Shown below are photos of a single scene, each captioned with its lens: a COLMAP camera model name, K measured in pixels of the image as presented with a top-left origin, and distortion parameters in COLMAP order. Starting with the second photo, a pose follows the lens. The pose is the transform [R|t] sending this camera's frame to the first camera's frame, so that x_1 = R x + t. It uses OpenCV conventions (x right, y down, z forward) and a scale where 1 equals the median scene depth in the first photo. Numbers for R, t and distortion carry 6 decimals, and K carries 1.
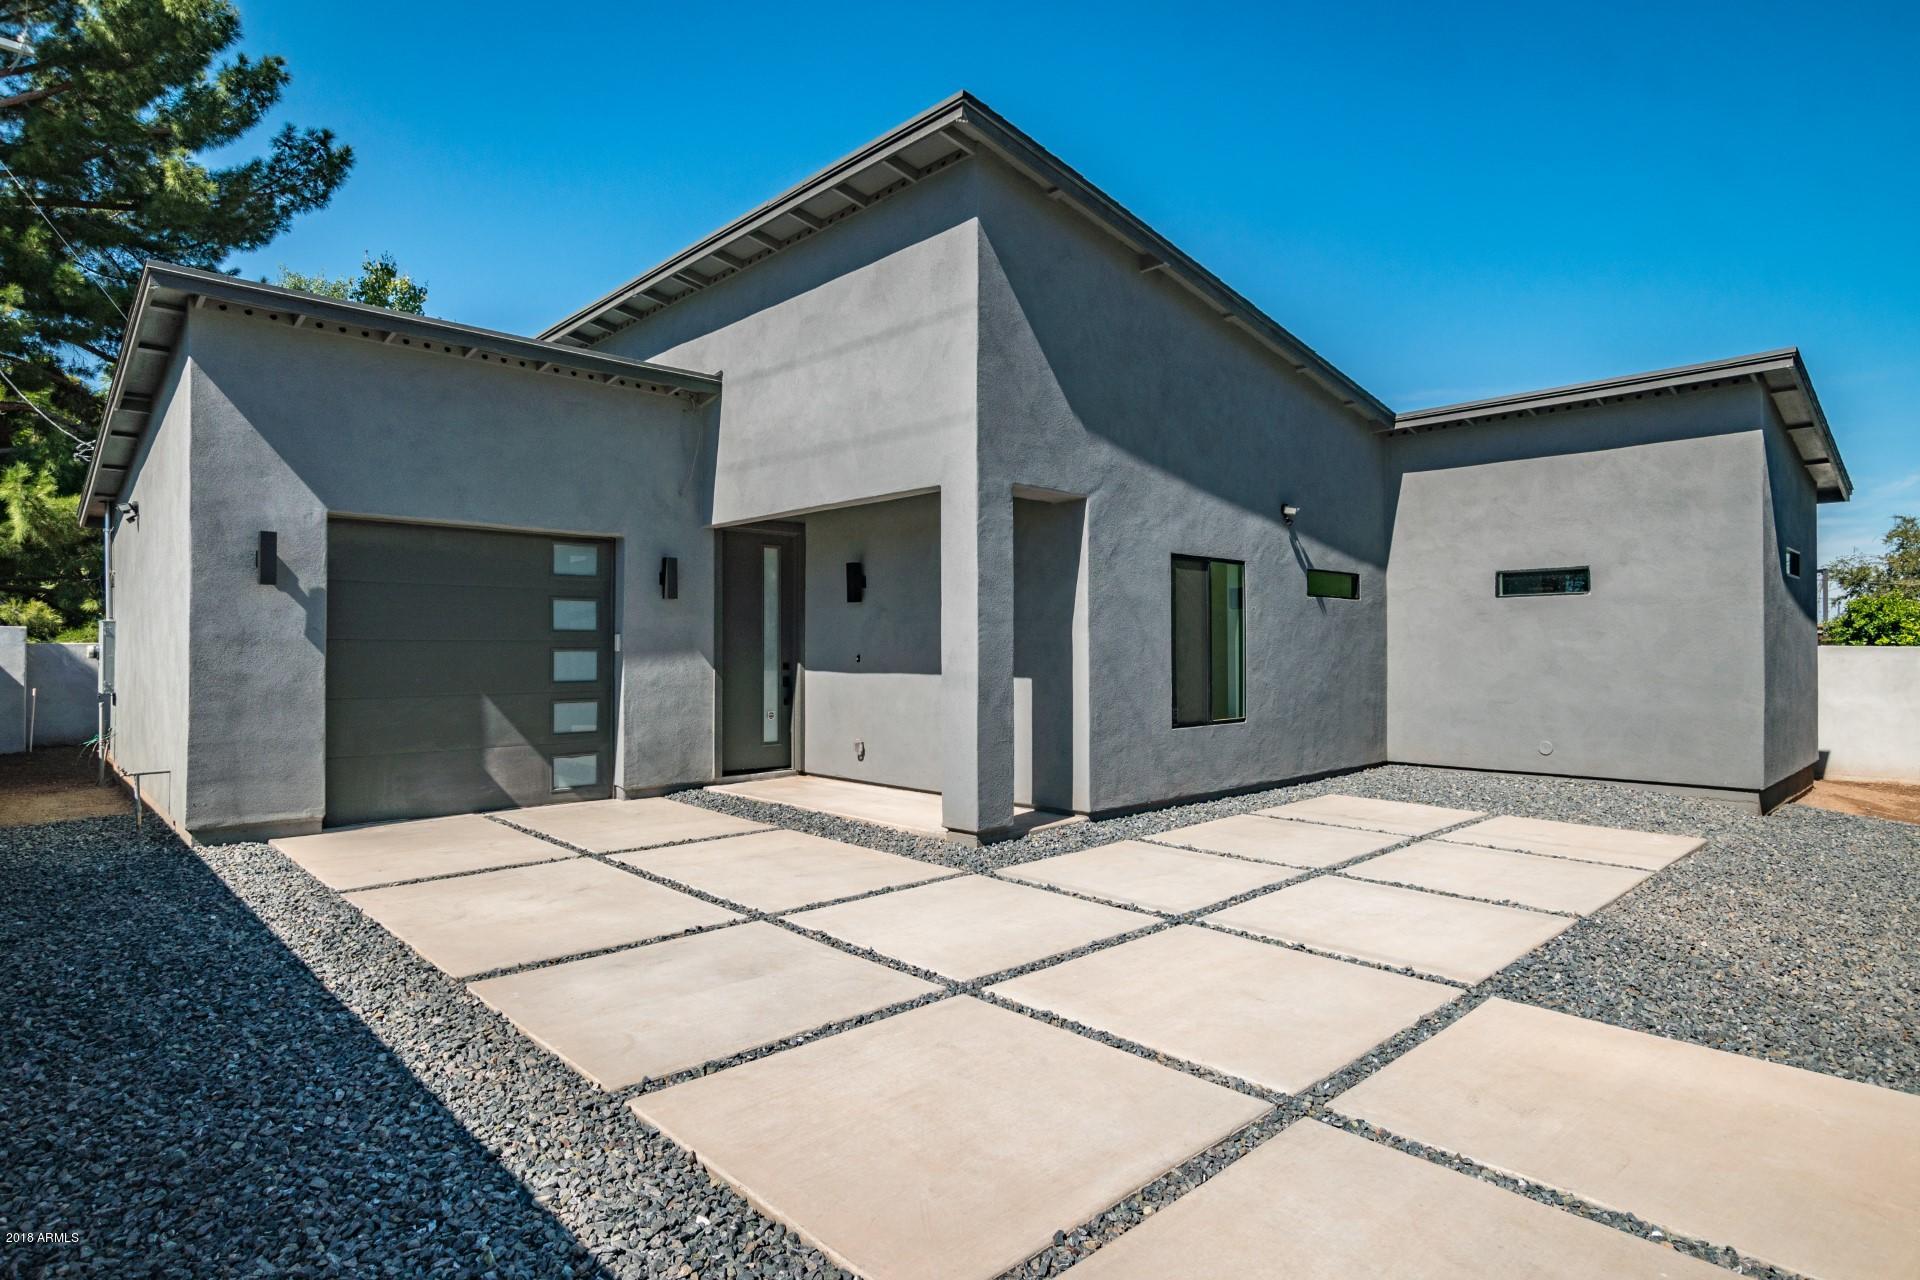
lens RADIAL K [[1019.0, 0, 958.4], [0, 1019.0, 638.8], [0, 0, 1]] dist [-0.012349, -0.000085]
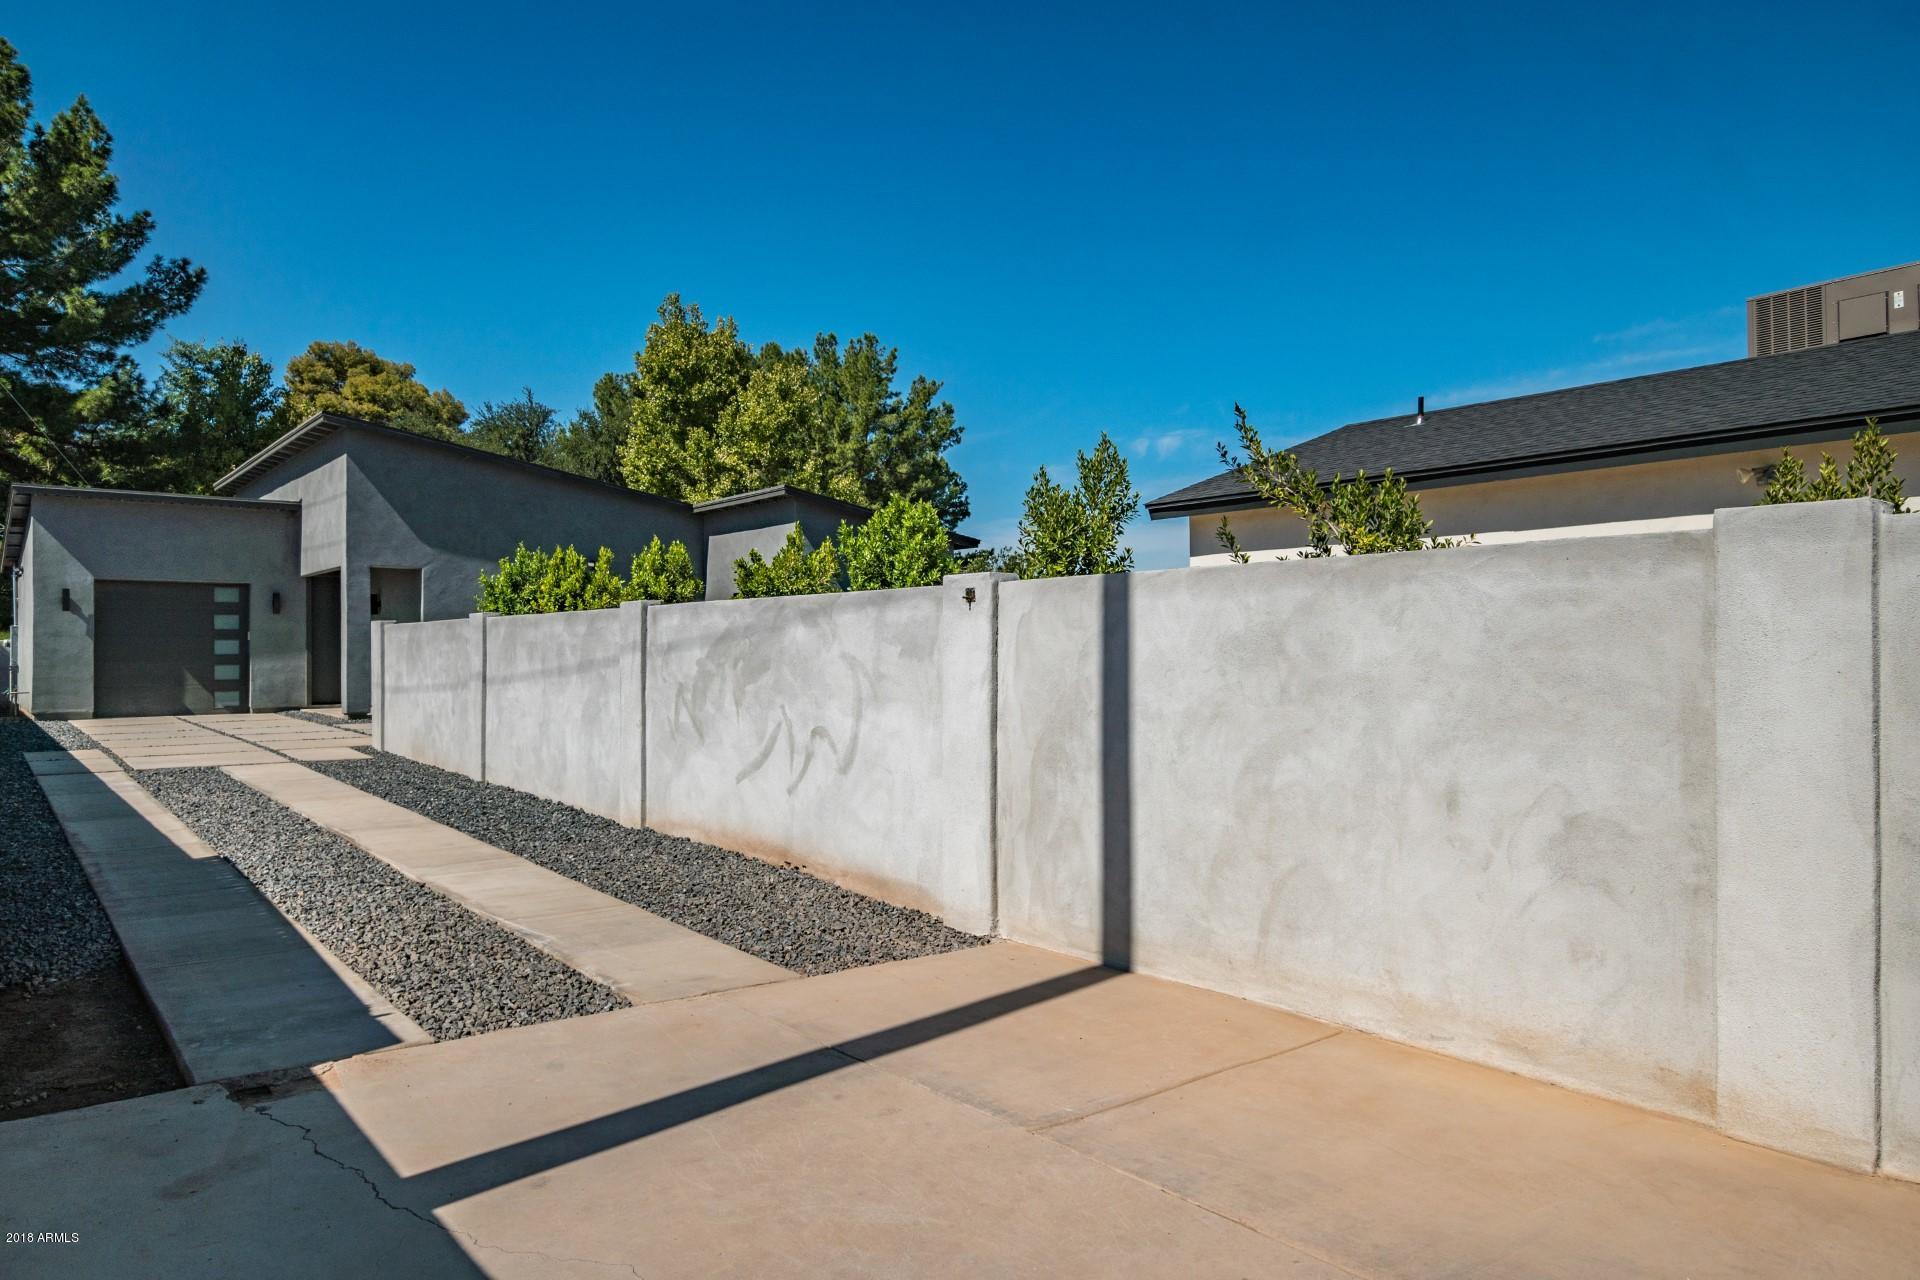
lens RADIAL K [[1212.1, 0, 961.2], [0, 1212.1, 643.8], [0, 0, 1]] dist [-0.002358, -0.000685]
pose [[0.997658, -0.006347, -0.068107, 1.243283], [0.006673, 0.999967, 0.004560, 0.018445], [0.068076, -0.005004, 0.997668, -1.306104]]
